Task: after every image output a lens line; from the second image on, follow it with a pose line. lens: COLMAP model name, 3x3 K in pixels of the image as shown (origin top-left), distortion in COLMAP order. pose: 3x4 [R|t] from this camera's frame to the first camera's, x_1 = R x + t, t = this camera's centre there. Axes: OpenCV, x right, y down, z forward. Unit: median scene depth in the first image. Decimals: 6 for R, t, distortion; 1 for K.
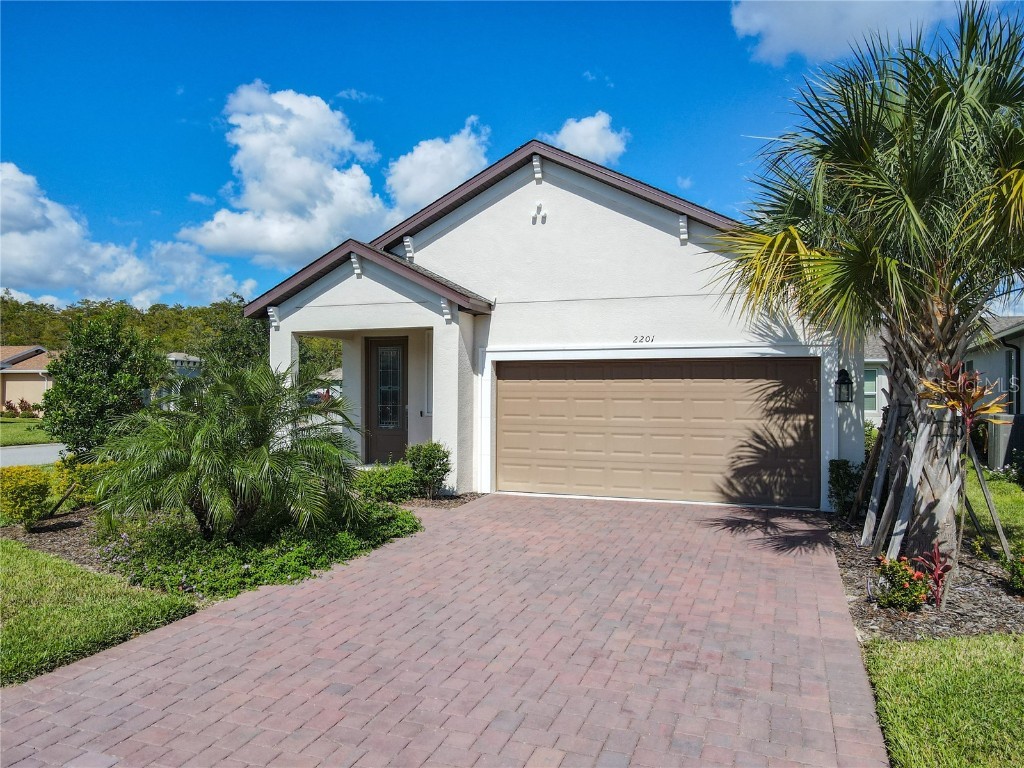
lens RADIAL K [[737.9, 0, 532.2], [0, 737.9, 379.9], [0, 0, 1]] dist [0.006281, 0.001897]
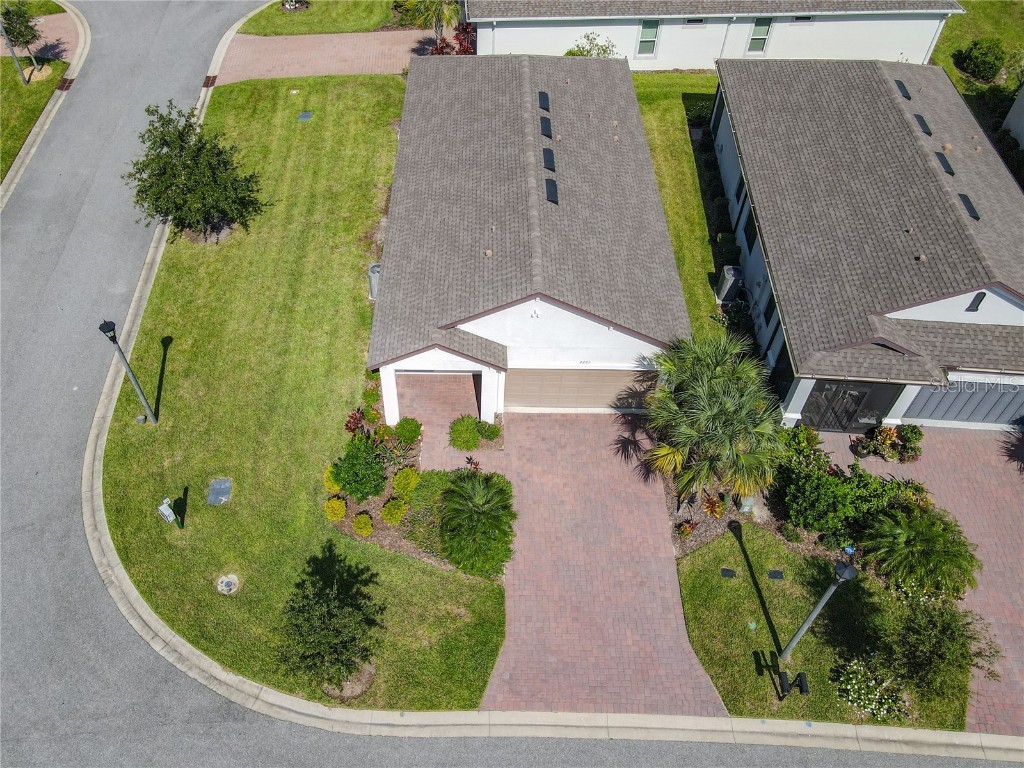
lens RADIAL K [[769.0, 0, 512.0], [0, 769.0, 384.0], [0, 0, 1]] dist [0.004571, 0.004974]
pose [[0.942261, -0.229658, 0.243723, -0.593037], [-0.035621, 0.654929, 0.754851, -1.672225], [-0.332979, -0.719948, 0.608933, -0.290801]]
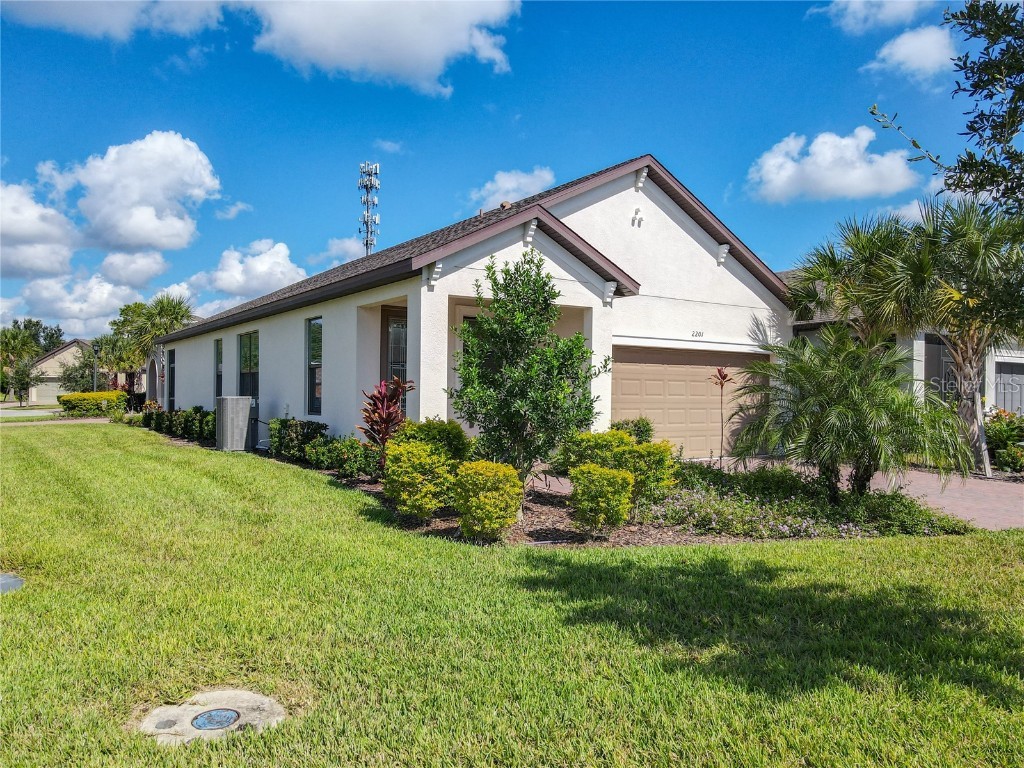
lens RADIAL K [[729.1, 0, 512.0], [0, 729.1, 384.0], [0, 0, 1]] dist [-0.000922, 0.000526]
pose [[0.599321, 0.012922, 0.800404, -1.081088], [-0.024110, 0.999707, 0.001914, 0.037597], [-0.800146, -0.020445, 0.599457, 0.511320]]
